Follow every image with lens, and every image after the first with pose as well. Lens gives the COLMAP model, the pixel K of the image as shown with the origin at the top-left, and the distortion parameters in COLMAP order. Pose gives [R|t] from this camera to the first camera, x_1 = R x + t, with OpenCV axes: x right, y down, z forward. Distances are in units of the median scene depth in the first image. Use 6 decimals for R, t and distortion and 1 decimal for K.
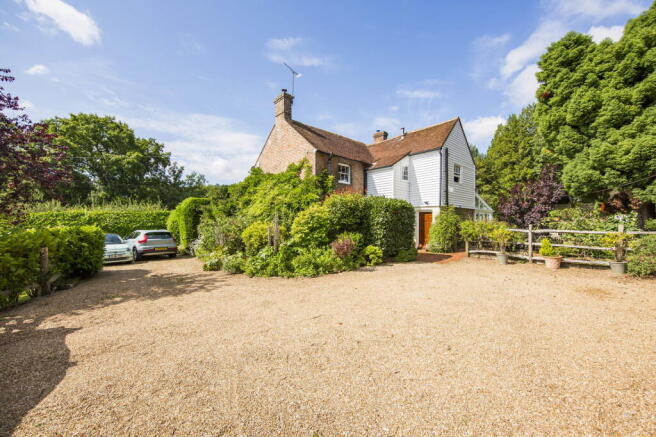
lens RADIAL K [[261.2, 0, 332.9], [0, 261.2, 230.8], [0, 0, 1]] dist [0.000843, -0.001335]
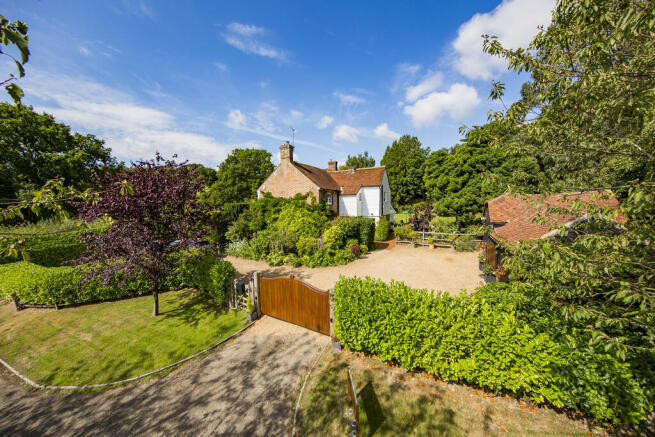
lens RADIAL K [[215.6, 0, 331.9], [0, 215.6, 229.1], [0, 0, 1]] dist [0.002175, -0.000394]
pose [[0.932268, -0.061990, 0.356418, -0.497749], [0.026670, 0.994306, 0.103175, -0.183974], [-0.360784, -0.086681, 0.928612, -0.349422]]
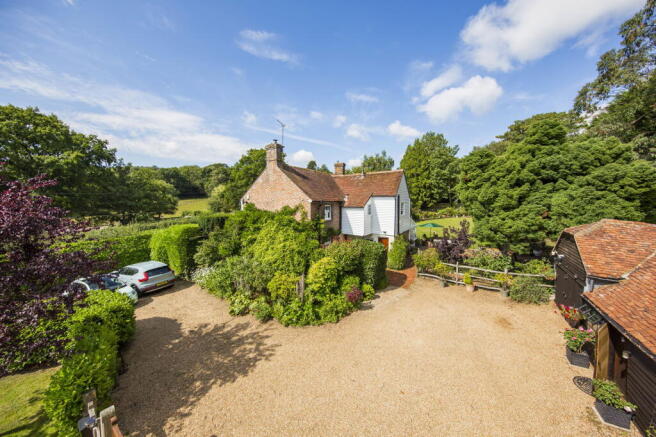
lens RADIAL K [[215.9, 0, 331.7], [0, 215.9, 218.7], [0, 0, 1]] dist [0.002175, -0.000394]
pose [[0.961505, -0.026507, 0.273507, -0.254858], [0.010137, 0.998081, 0.061092, -0.280211], [-0.274601, -0.055968, 0.959928, -0.037603]]
